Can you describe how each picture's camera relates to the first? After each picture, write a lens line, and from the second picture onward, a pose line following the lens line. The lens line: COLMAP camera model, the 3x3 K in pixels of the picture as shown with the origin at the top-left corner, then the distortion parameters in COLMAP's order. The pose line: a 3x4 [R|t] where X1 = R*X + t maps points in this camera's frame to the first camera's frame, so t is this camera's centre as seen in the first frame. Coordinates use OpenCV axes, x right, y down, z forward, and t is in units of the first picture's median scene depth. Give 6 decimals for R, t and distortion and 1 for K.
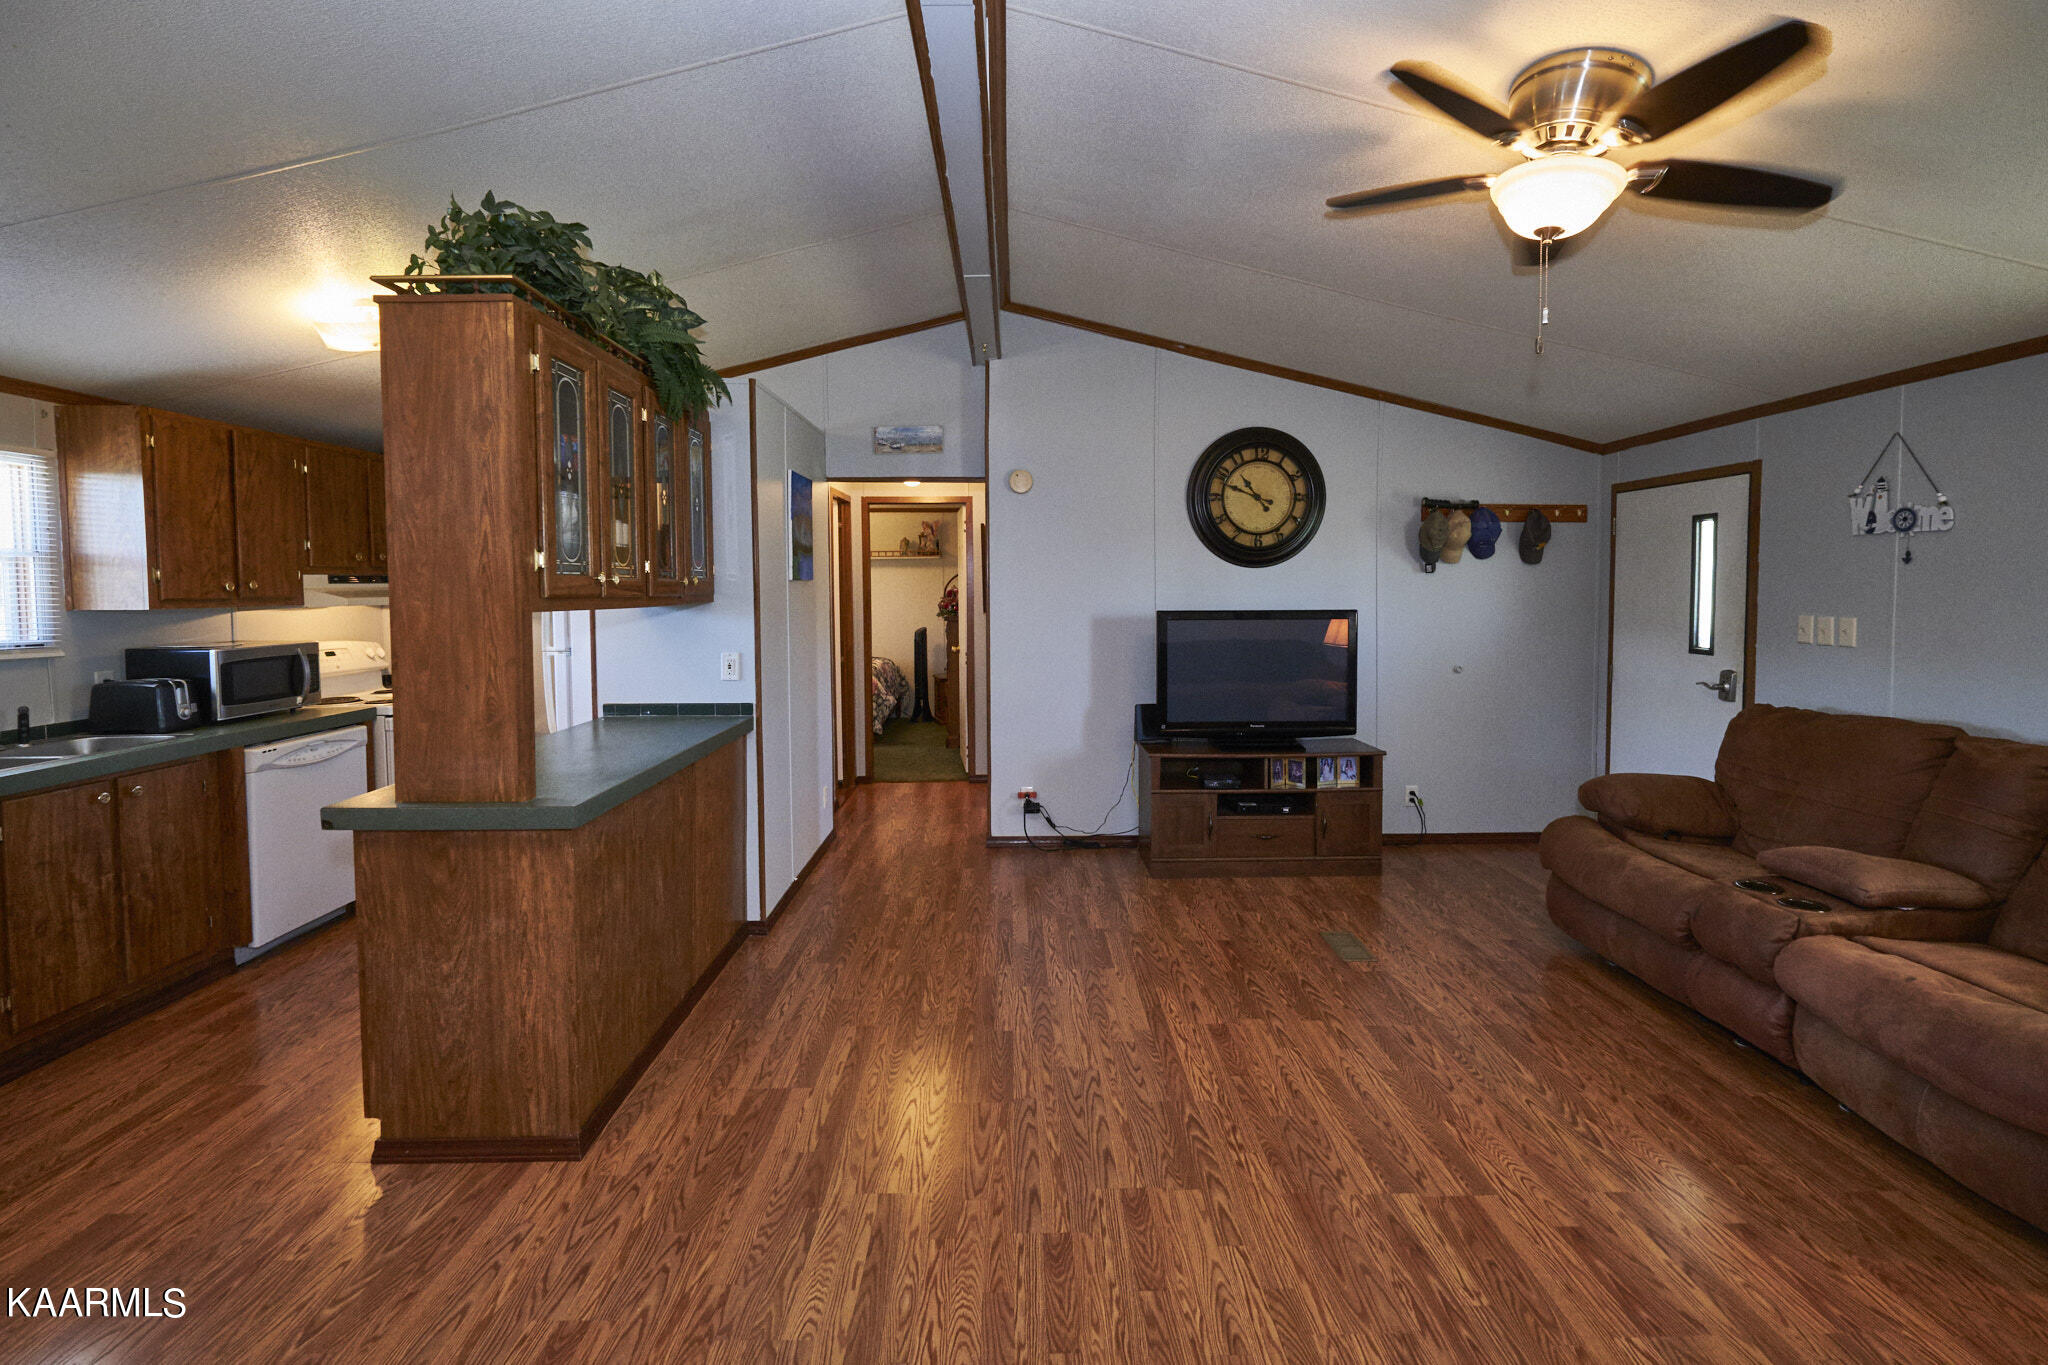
lens RADIAL K [[876.3, 0, 1025.7], [0, 876.3, 625.3], [0, 0, 1]] dist [-0.005352, -0.000447]
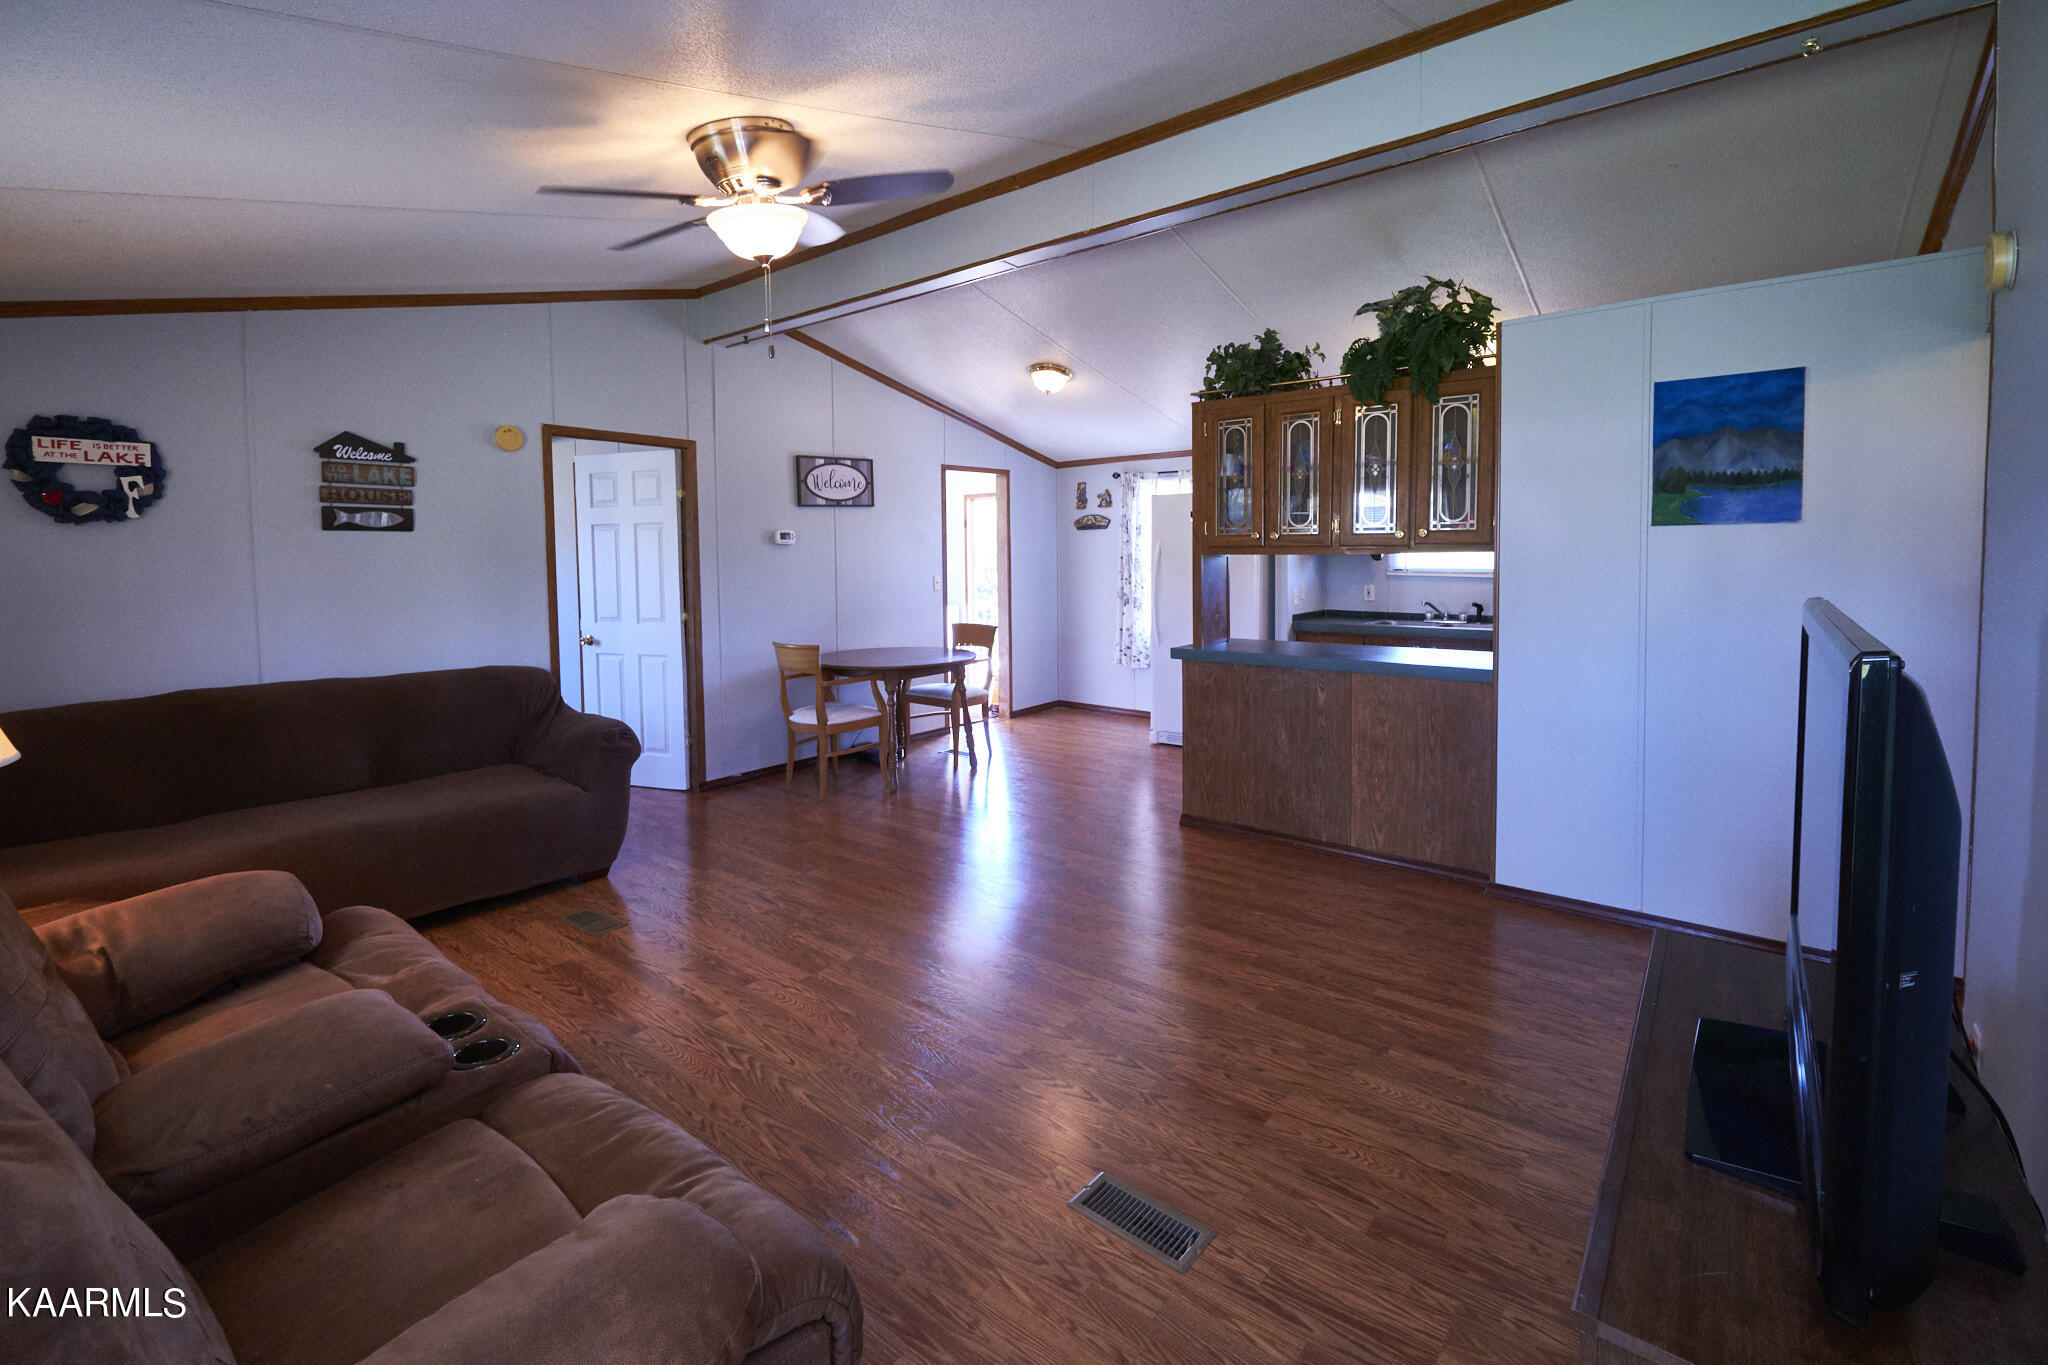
lens RADIAL K [[892.0, 0, 1025.7], [0, 892.0, 589.6], [0, 0, 1]] dist [-0.004024, -0.000600]
pose [[-0.640701, 0.045103, -0.766464, 0.955181], [-0.020943, 0.996875, 0.076169, -0.061524], [0.767505, 0.064854, -0.637754, 1.497309]]
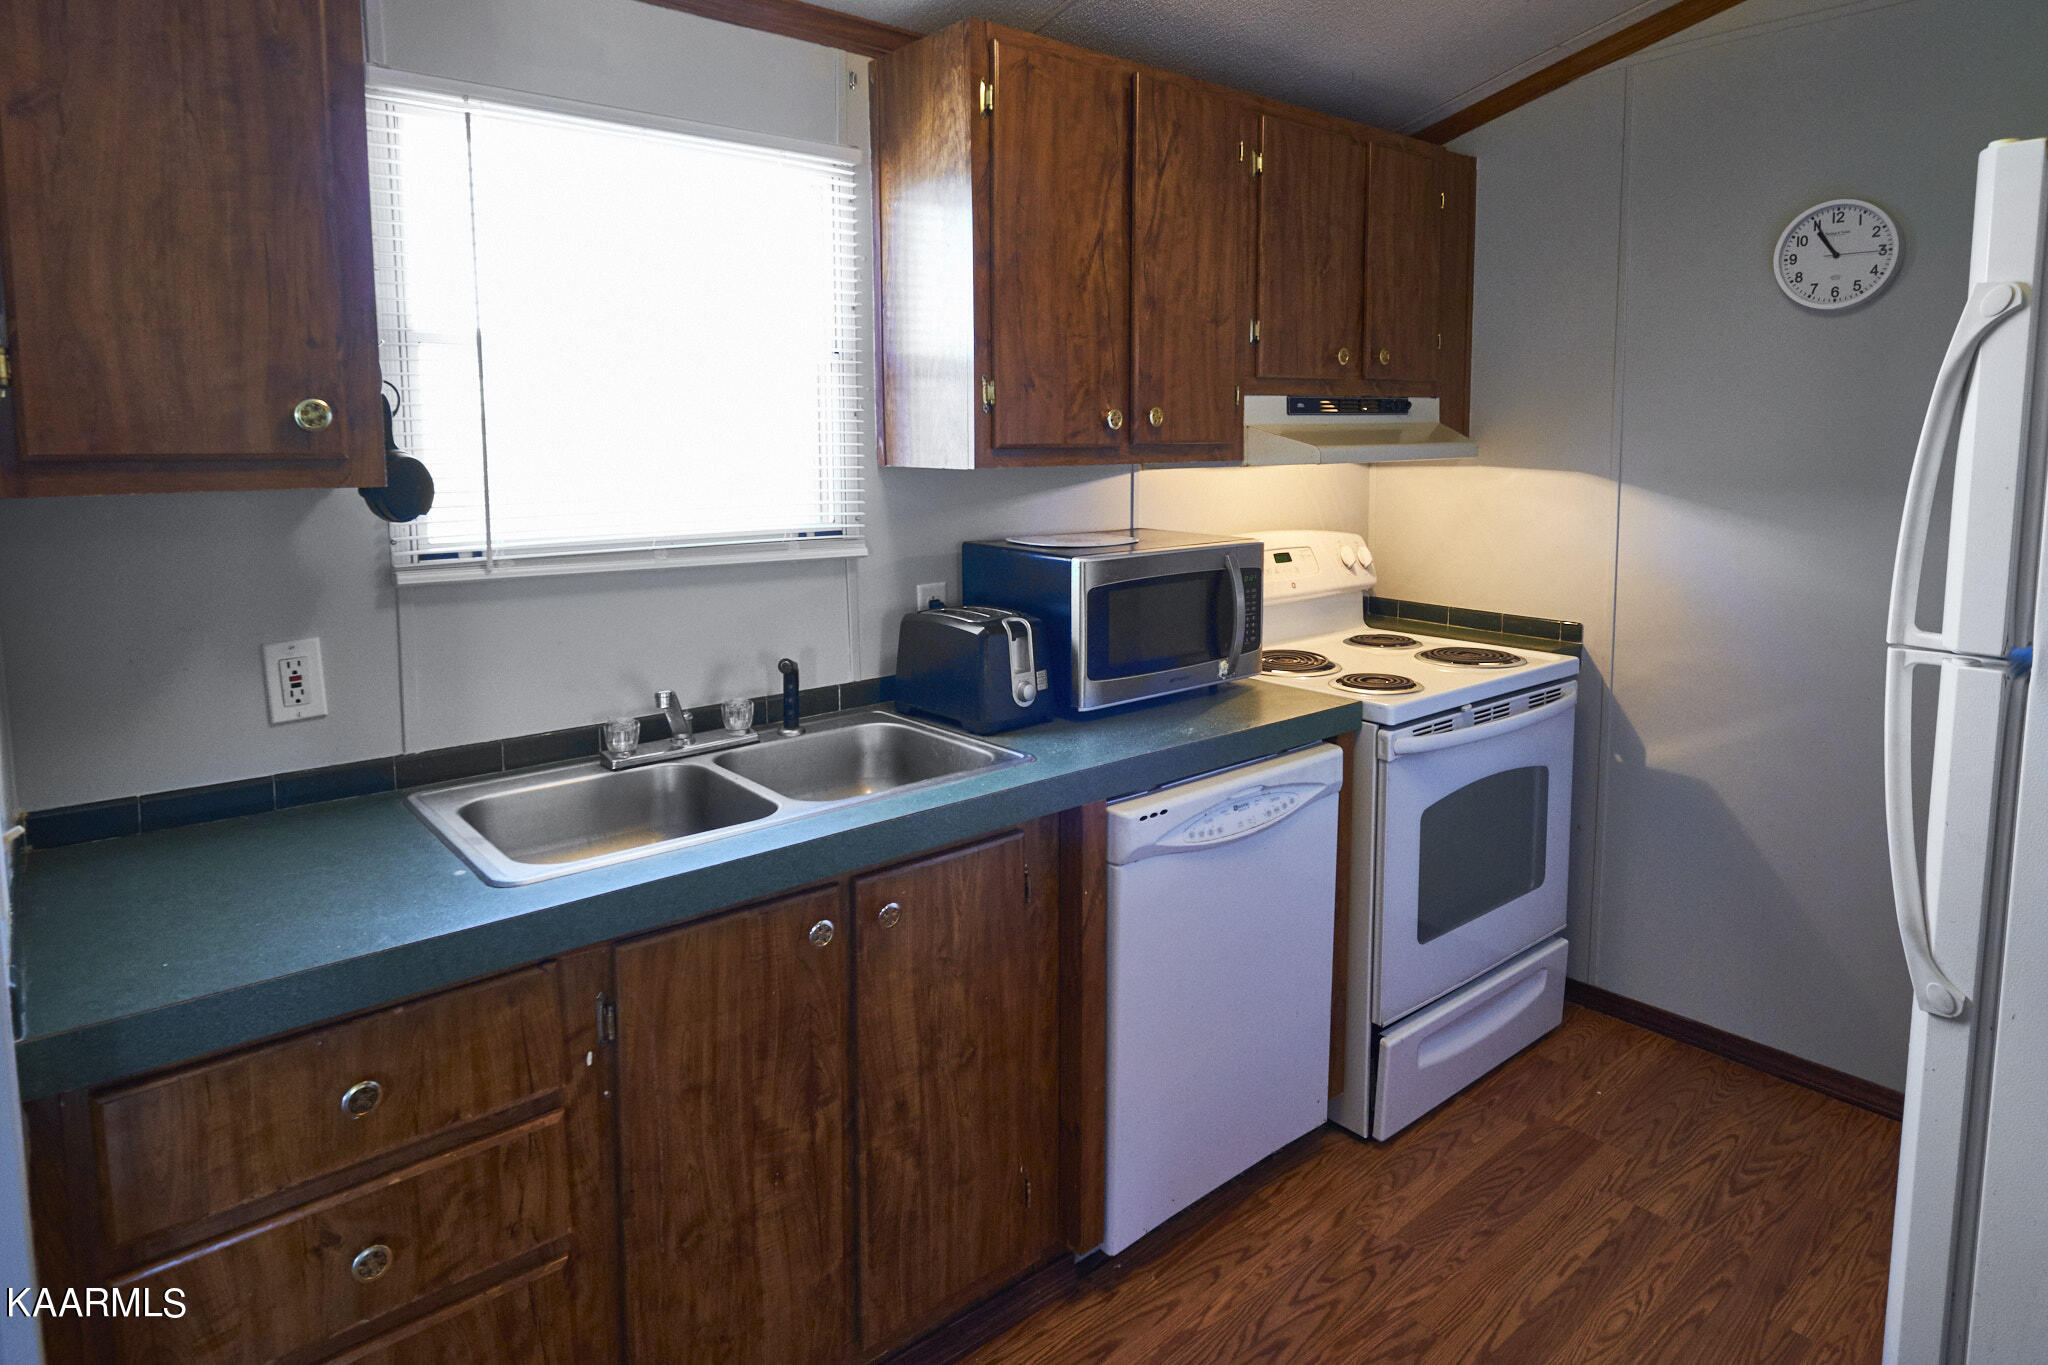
lens RADIAL K [[1168.8, 0, 1022.2], [0, 1168.8, 544.6], [0, 0, 1]] dist [-0.000757, -0.000073]
pose [[0.628116, 0.078576, -0.774142, -0.551624], [-0.035101, 0.996737, 0.072690, -0.026420], [0.777328, -0.018484, 0.628824, 0.686384]]
